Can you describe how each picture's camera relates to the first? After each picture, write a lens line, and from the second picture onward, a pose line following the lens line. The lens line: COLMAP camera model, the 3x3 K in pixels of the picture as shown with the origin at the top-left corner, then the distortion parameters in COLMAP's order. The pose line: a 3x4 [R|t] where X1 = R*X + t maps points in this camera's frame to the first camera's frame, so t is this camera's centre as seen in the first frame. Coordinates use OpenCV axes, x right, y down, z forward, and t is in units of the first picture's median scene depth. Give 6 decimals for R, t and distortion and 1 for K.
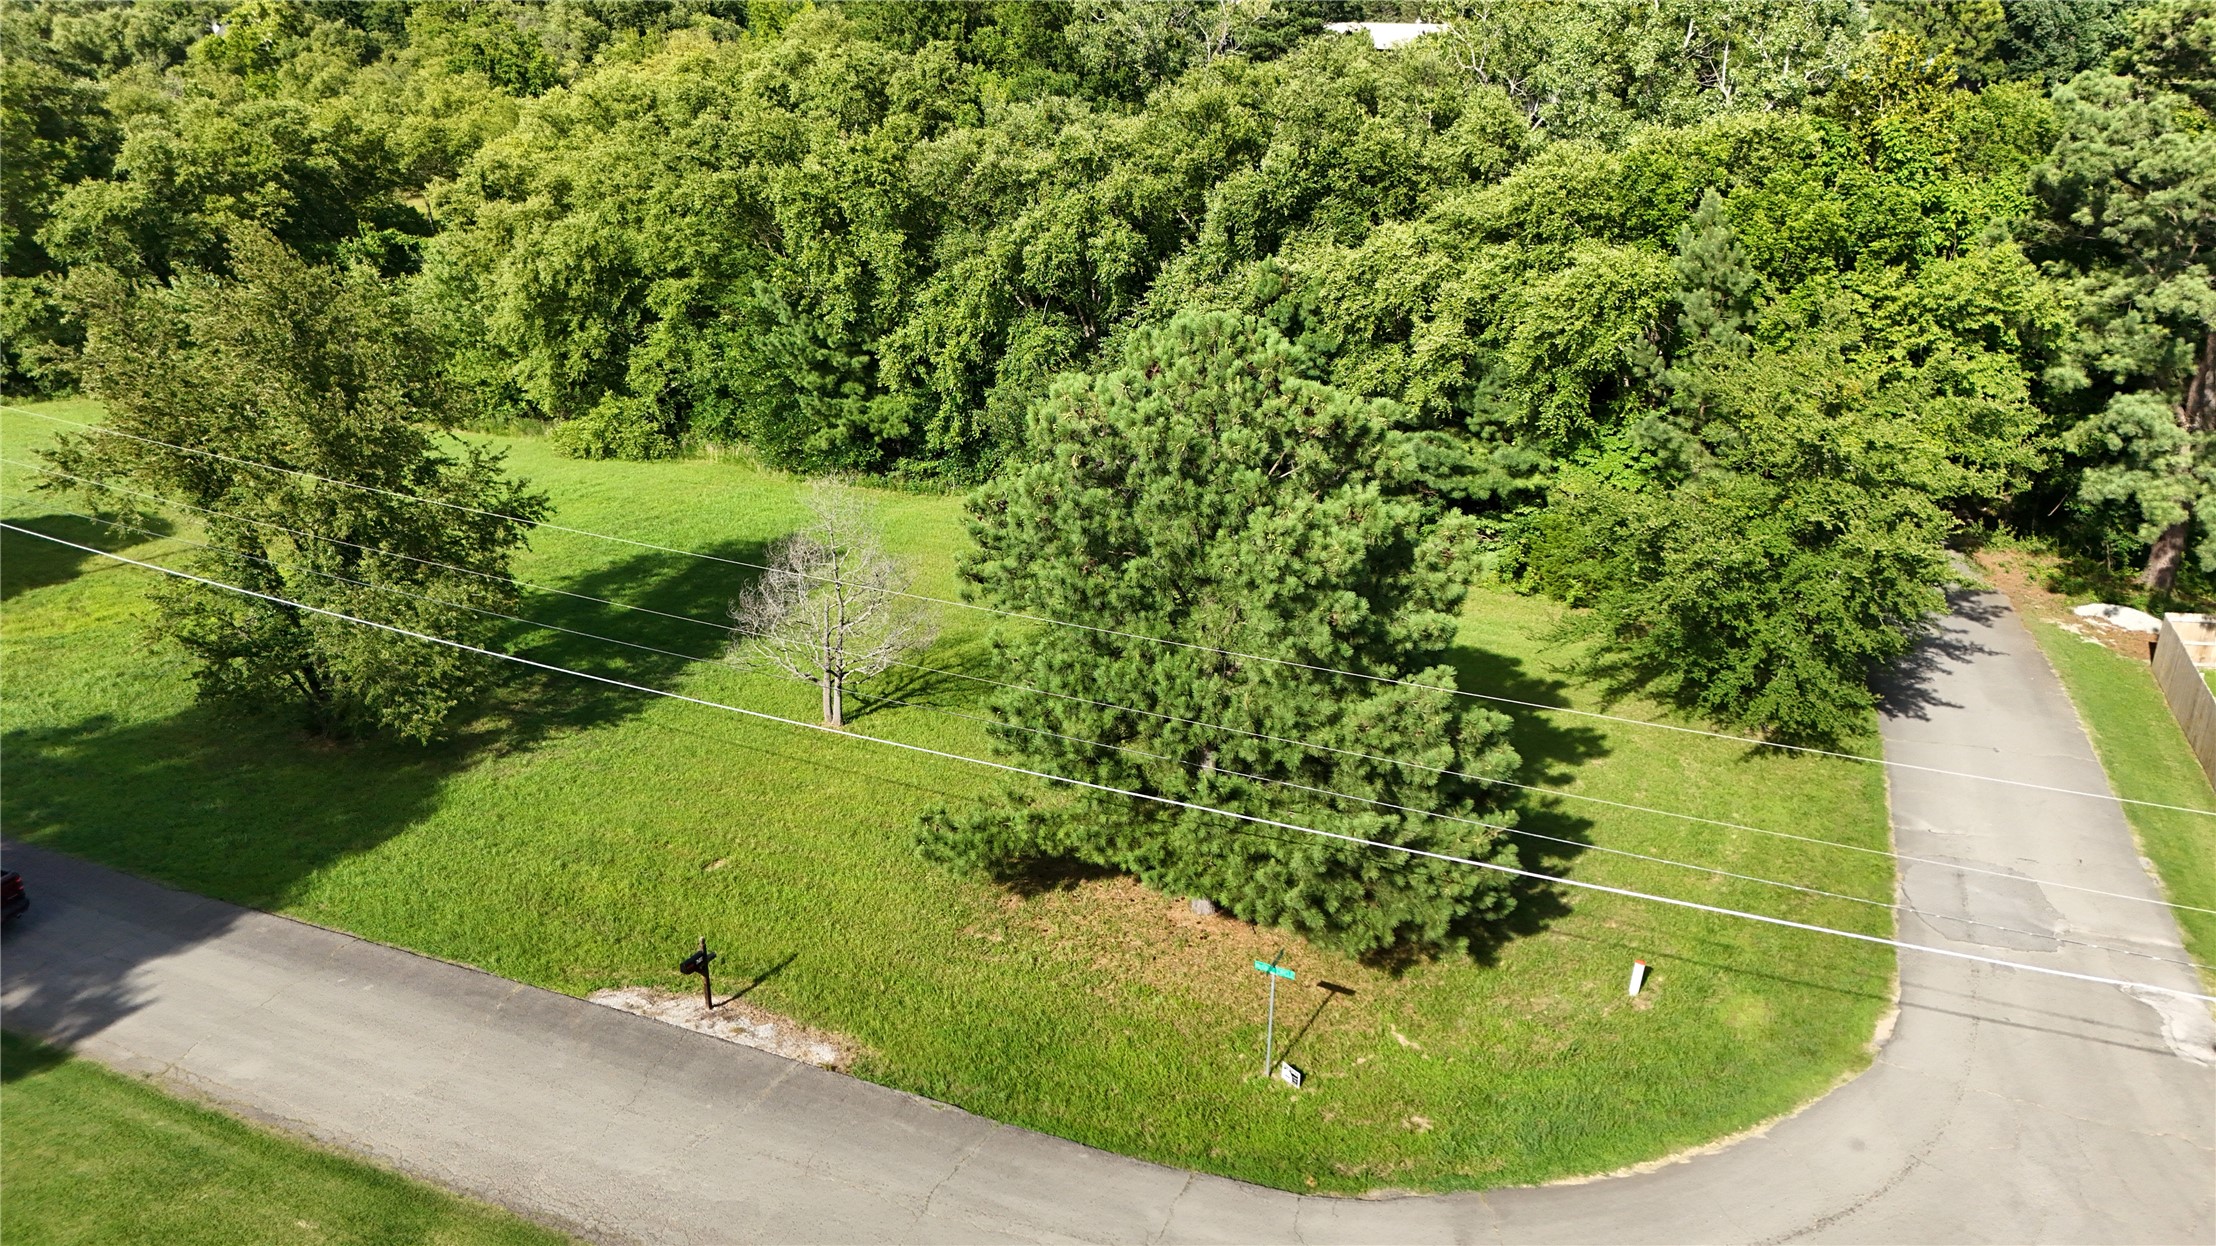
lens RADIAL K [[1624.4, 0, 1118.6], [0, 1624.4, 617.0], [0, 0, 1]] dist [0.073363, -0.084558]
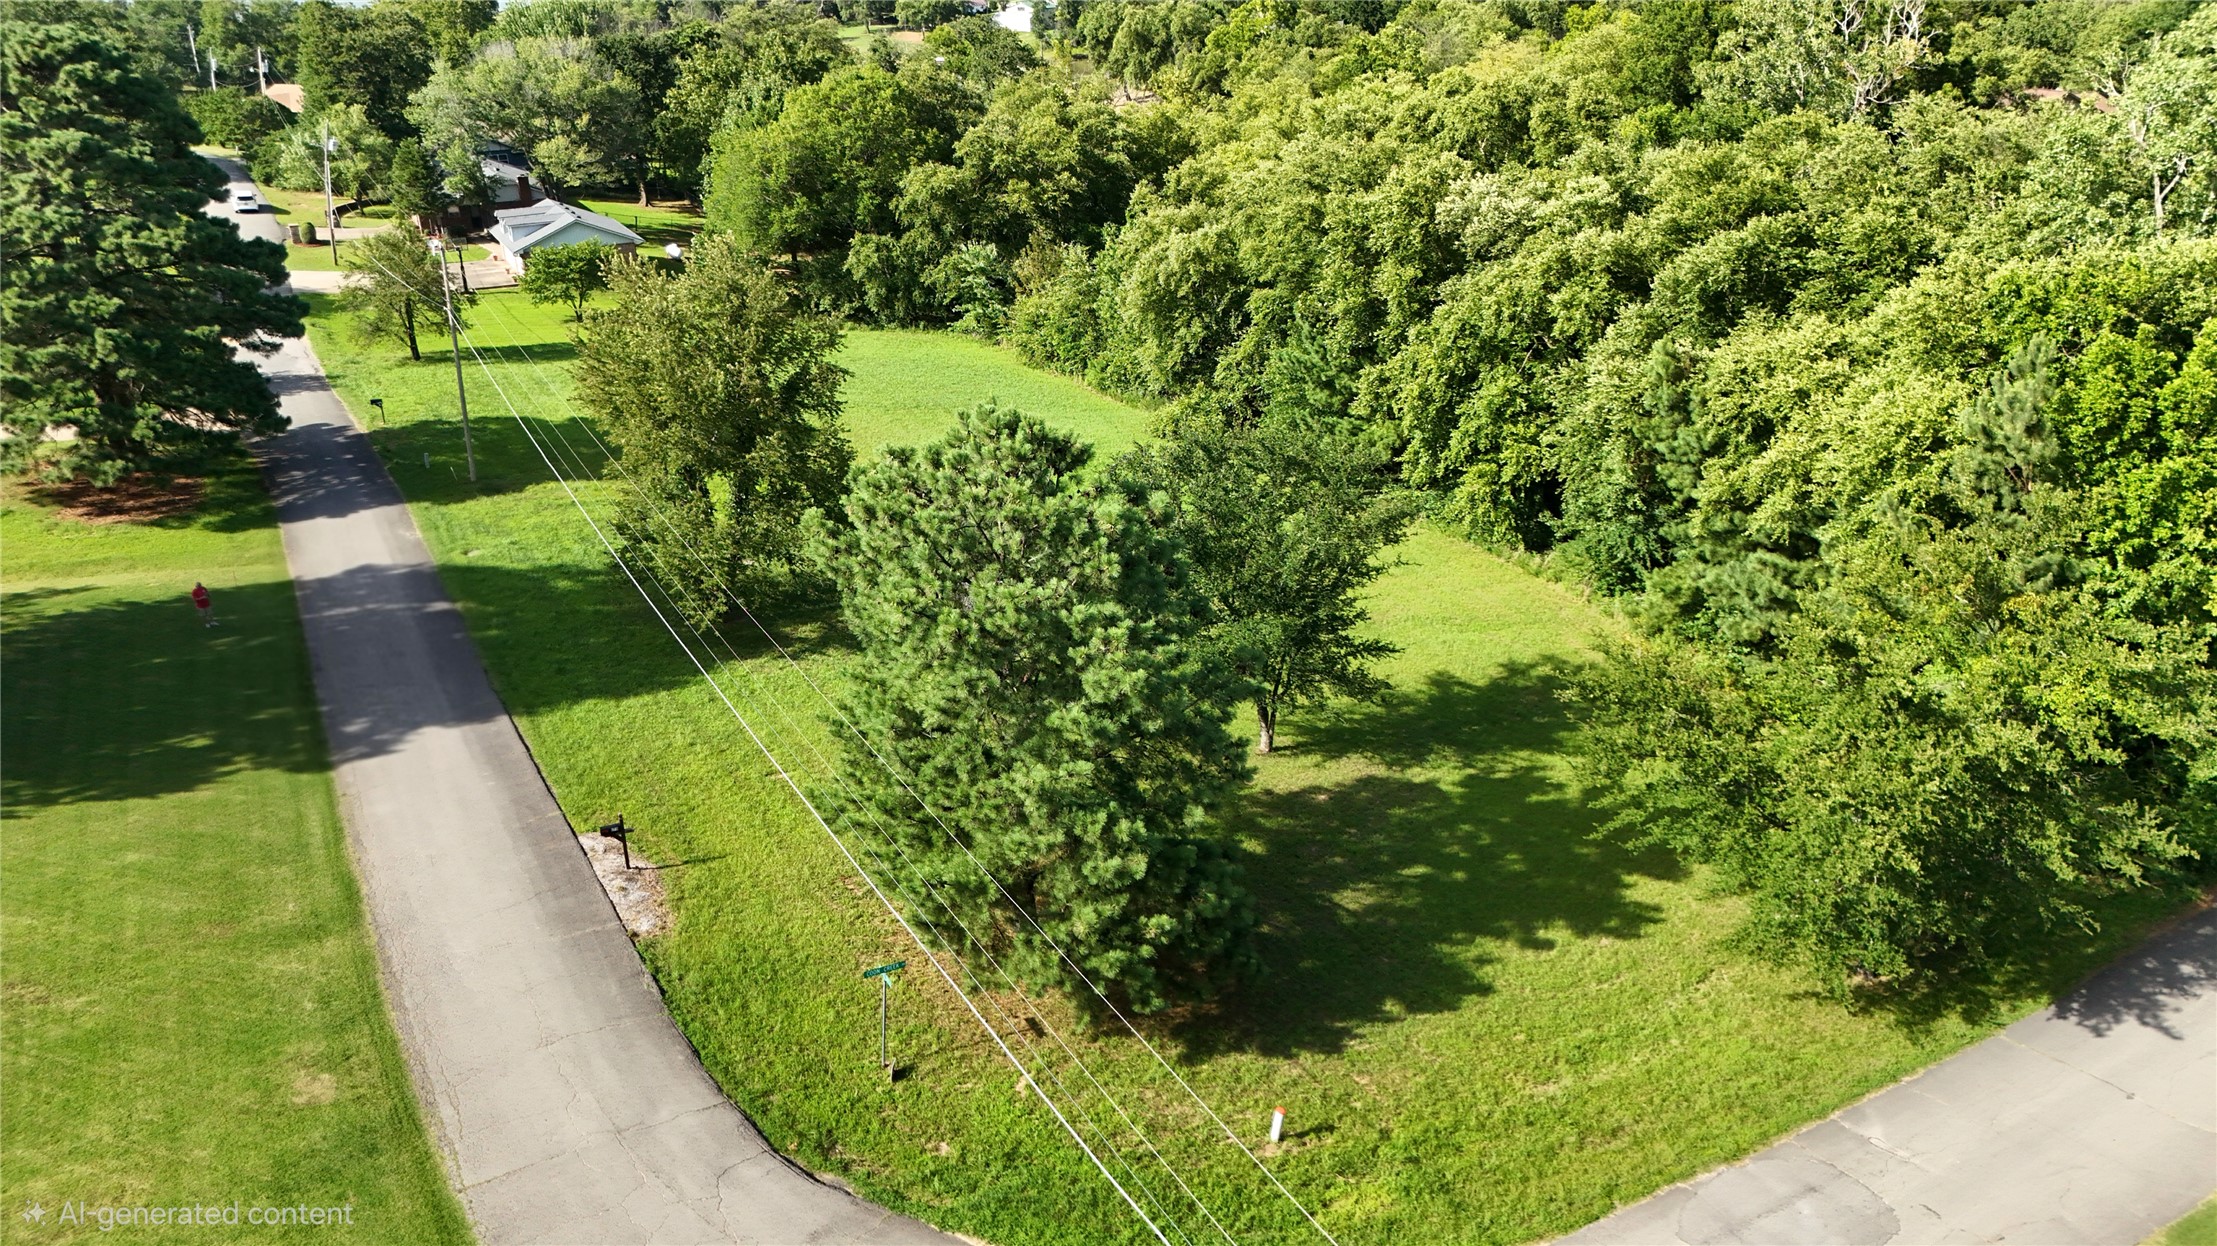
lens RADIAL K [[1612.2, 0, 1117.6], [0, 1612.2, 647.5], [0, 0, 1]] dist [0.064549, -0.097383]
pose [[0.807436, 0.227586, -0.544290, 0.337180], [-0.208555, 0.973137, 0.097516, -0.065710], [0.551862, 0.034777, 0.833210, 0.055579]]
